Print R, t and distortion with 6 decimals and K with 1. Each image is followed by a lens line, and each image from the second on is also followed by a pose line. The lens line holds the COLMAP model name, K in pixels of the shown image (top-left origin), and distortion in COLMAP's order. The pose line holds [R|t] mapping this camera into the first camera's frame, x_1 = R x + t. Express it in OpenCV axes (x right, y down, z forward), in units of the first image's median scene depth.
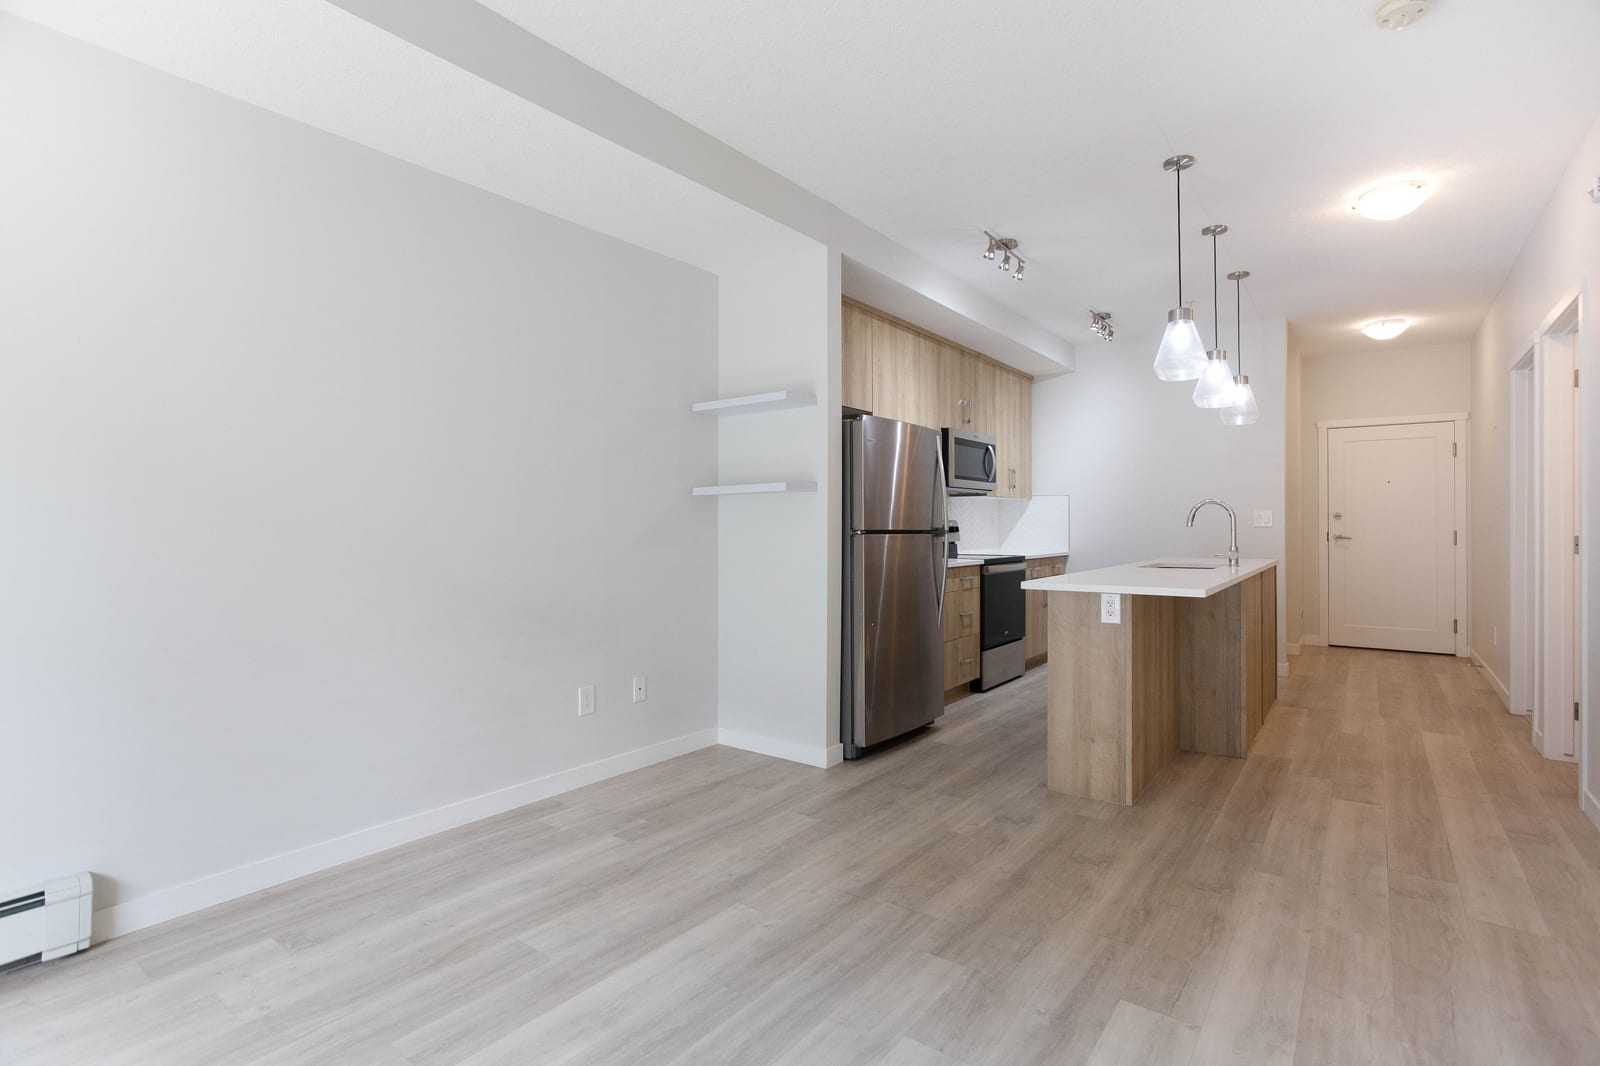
lens RADIAL K [[772.6, 0, 798.5], [0, 772.6, 523.1], [0, 0, 1]] dist [-0.060626, 0.031086]
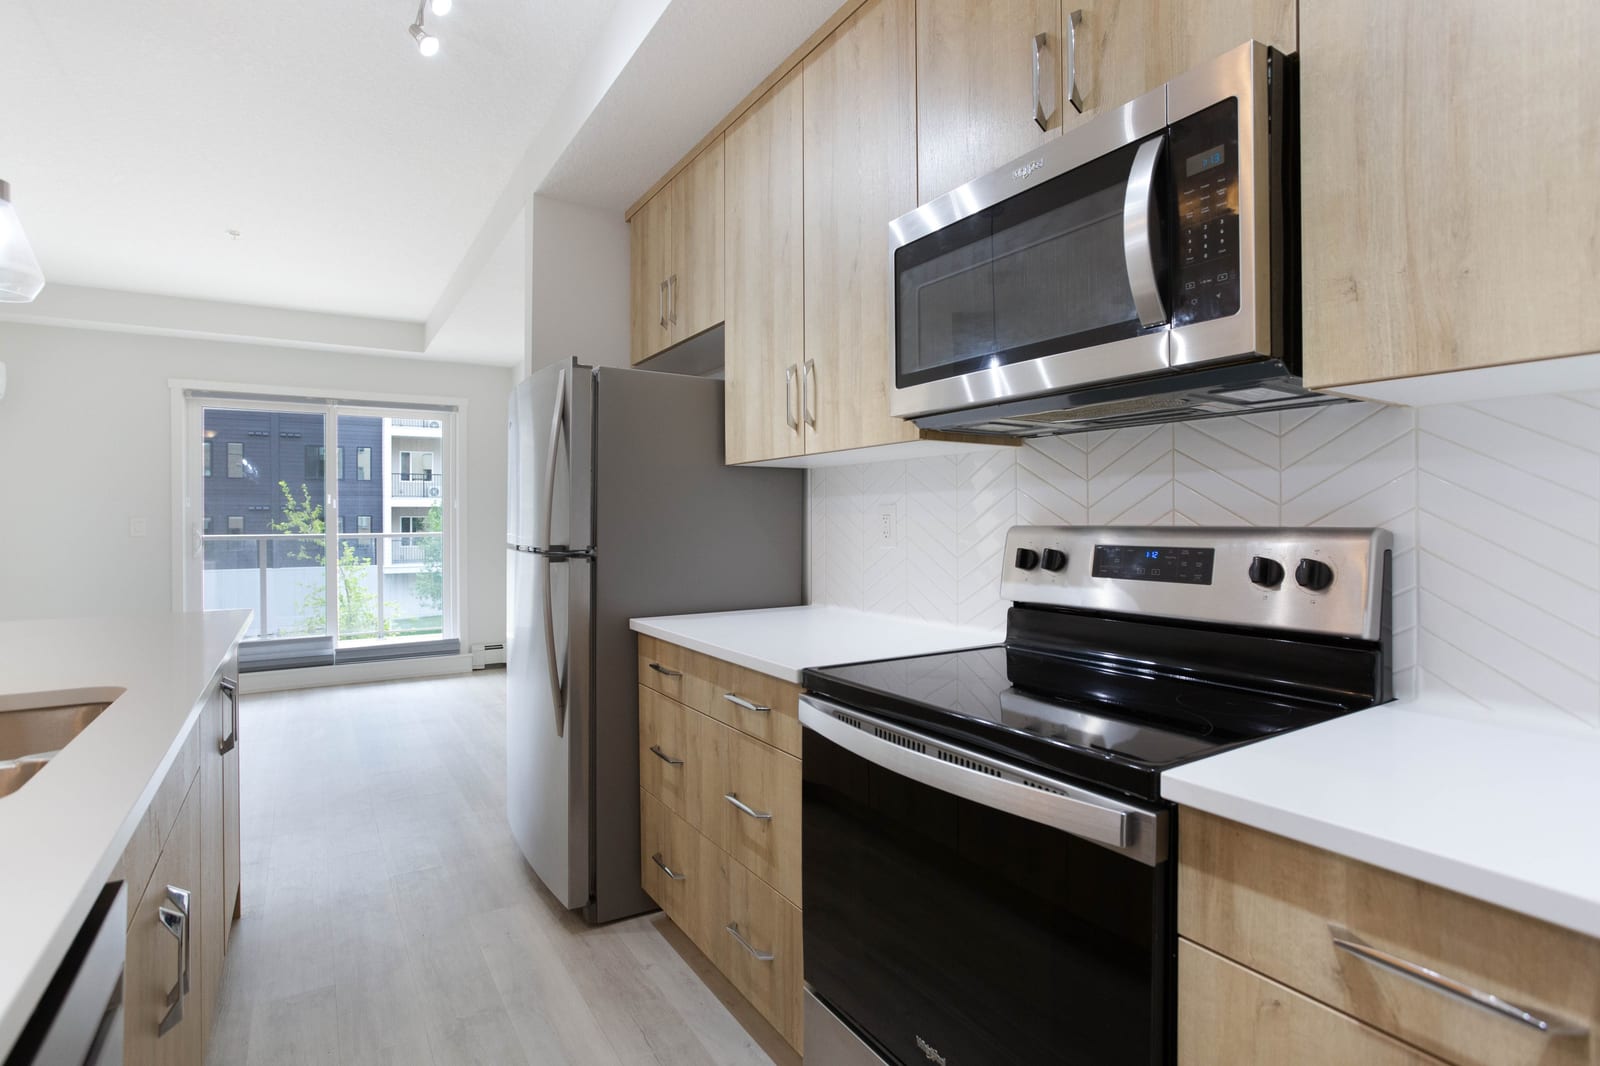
lens RADIAL K [[772.6, 0, 798.5], [0, 772.6, 523.1], [0, 0, 1]] dist [-0.060626, 0.031086]
pose [[-0.344476, 0.005359, -0.938780, 0.487116], [0.006152, 0.999975, 0.003452, -0.007682], [0.938775, -0.004586, -0.344500, 1.049472]]
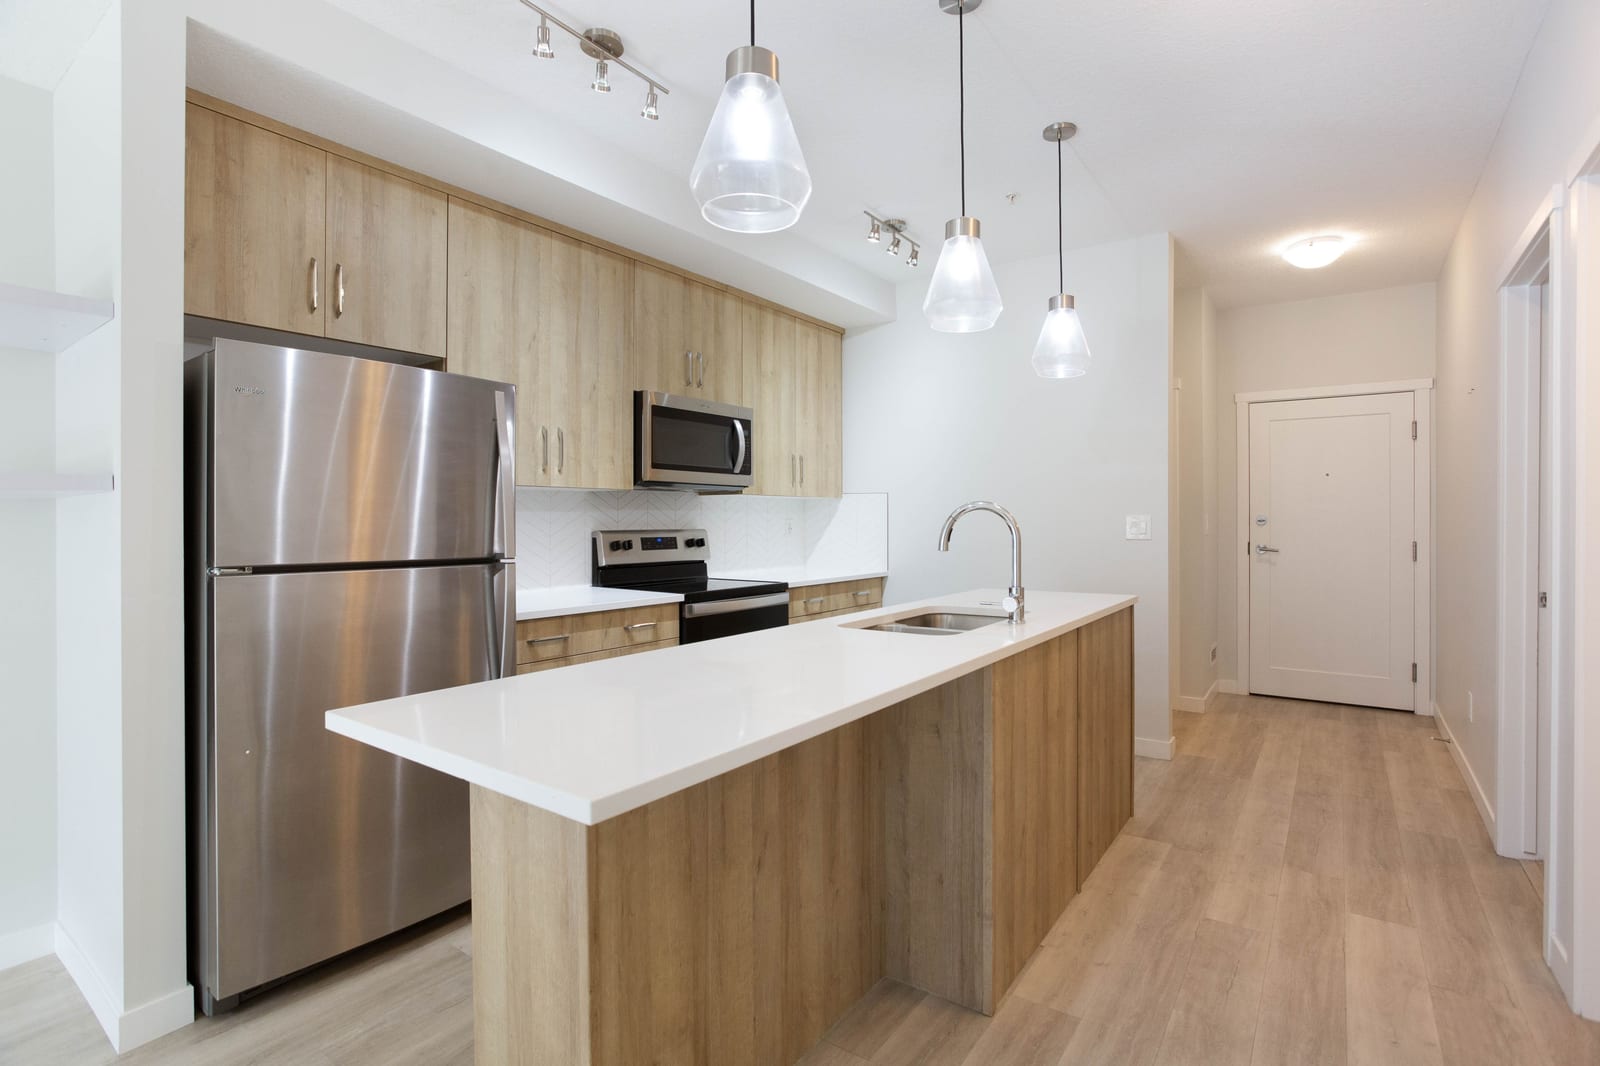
lens RADIAL K [[772.6, 0, 798.5], [0, 772.6, 523.1], [0, 0, 1]] dist [-0.060626, 0.031086]
pose [[0.999648, -0.001442, 0.026486, 0.305229], [0.001287, 0.999982, 0.005877, -0.015144], [-0.026494, -0.005841, 0.999632, 0.339481]]
